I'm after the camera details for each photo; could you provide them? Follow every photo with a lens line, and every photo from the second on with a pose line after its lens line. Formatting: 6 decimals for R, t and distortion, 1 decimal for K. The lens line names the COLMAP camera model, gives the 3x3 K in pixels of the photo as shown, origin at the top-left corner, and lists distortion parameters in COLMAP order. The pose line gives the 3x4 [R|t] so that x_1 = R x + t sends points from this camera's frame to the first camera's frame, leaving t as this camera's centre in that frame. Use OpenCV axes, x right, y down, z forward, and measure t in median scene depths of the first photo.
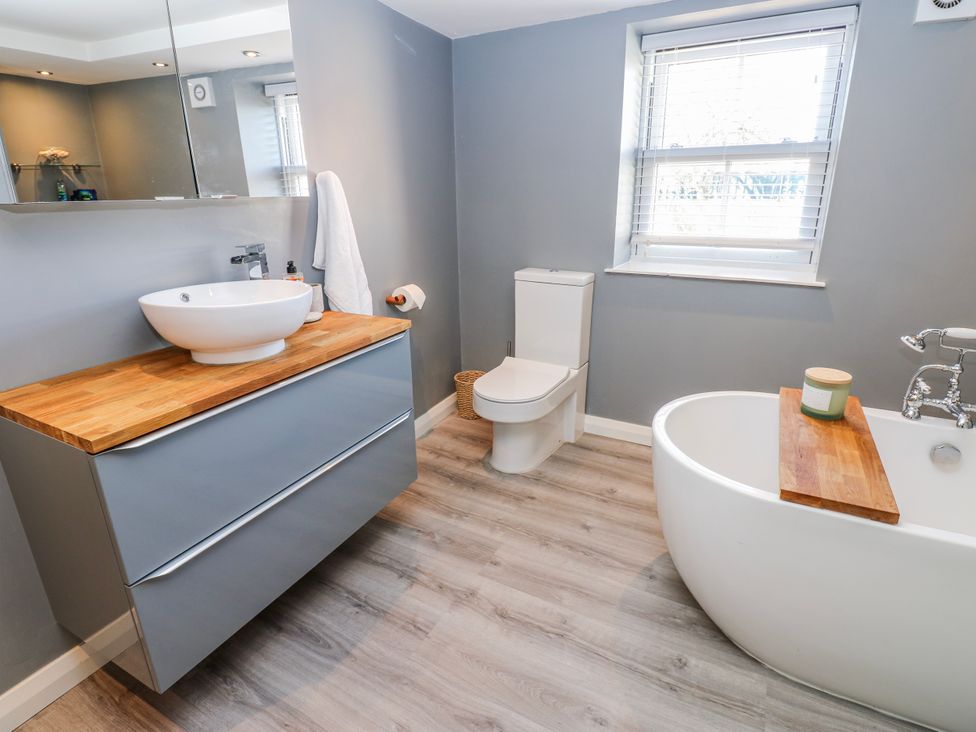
lens RADIAL K [[521.6, 0, 489.4], [0, 521.6, 362.6], [0, 0, 1]] dist [-0.002116, -0.006393]
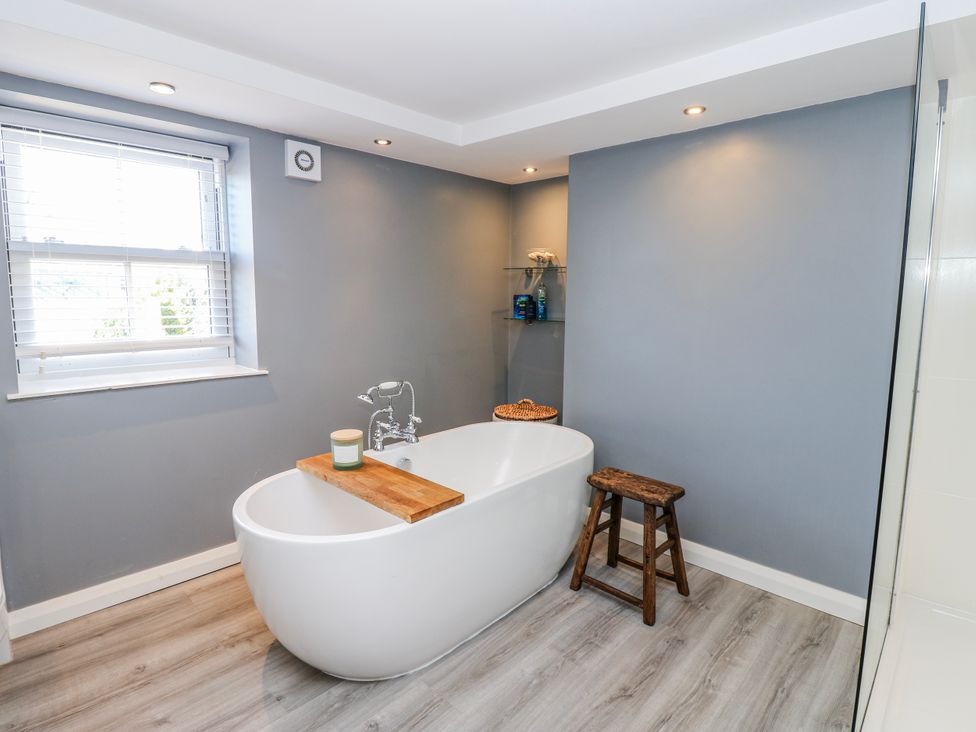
lens RADIAL K [[521.6, 0, 519.8], [0, 521.6, 352.5], [0, 0, 1]] dist [-0.002116, -0.006393]
pose [[0.225707, -0.097391, 0.969315, -0.451080], [0.291261, 0.956226, 0.028255, -0.077021], [-0.929636, 0.275946, 0.244193, 0.235139]]
